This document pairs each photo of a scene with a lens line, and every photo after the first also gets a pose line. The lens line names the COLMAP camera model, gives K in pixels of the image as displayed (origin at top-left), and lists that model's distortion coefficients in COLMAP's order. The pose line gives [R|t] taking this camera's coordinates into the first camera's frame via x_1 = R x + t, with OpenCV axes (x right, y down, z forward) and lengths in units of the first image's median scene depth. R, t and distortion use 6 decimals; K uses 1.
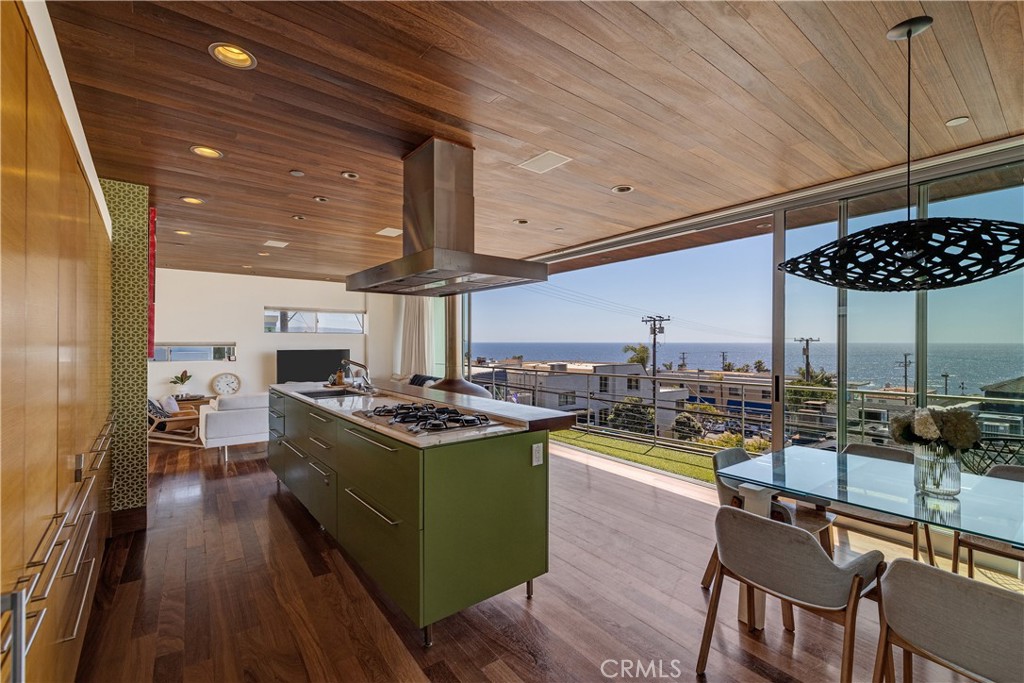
lens RADIAL K [[441.7, 0, 531.3], [0, 441.7, 348.5], [0, 0, 1]] dist [-0.000173, 0.000969]
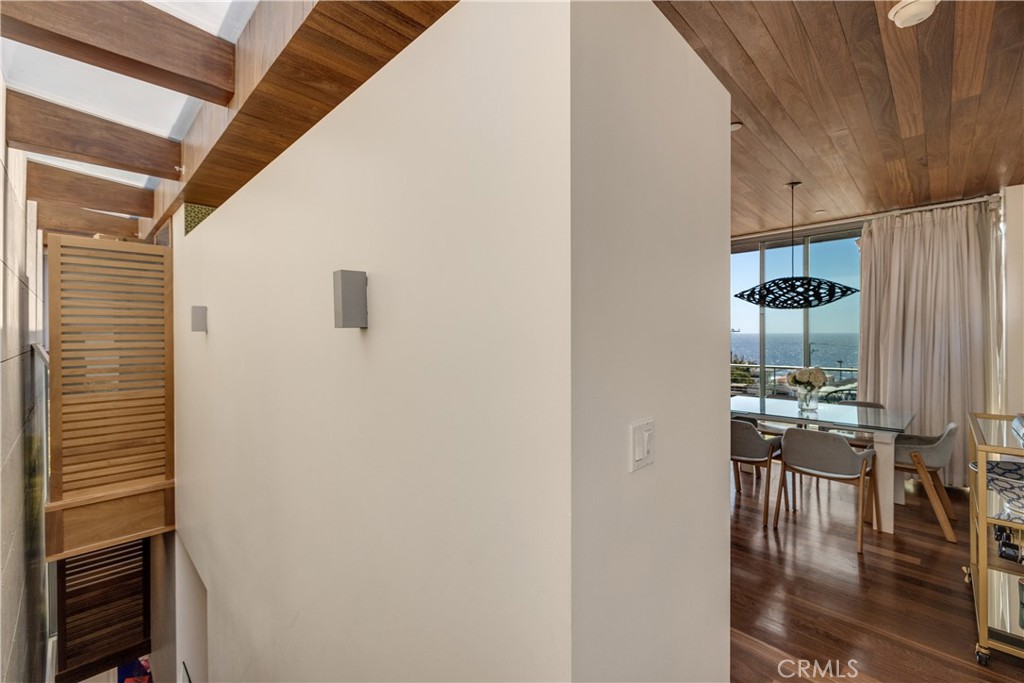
lens RADIAL K [[430.7, 0, 514.8], [0, 430.7, 334.1], [0, 0, 1]] dist [0.000243, 0.000001]
pose [[0.995475, 0.007271, 0.094744, -0.585919], [-0.006349, 0.999930, -0.010029, 0.015436], [-0.094810, 0.009382, 0.995451, -0.815719]]
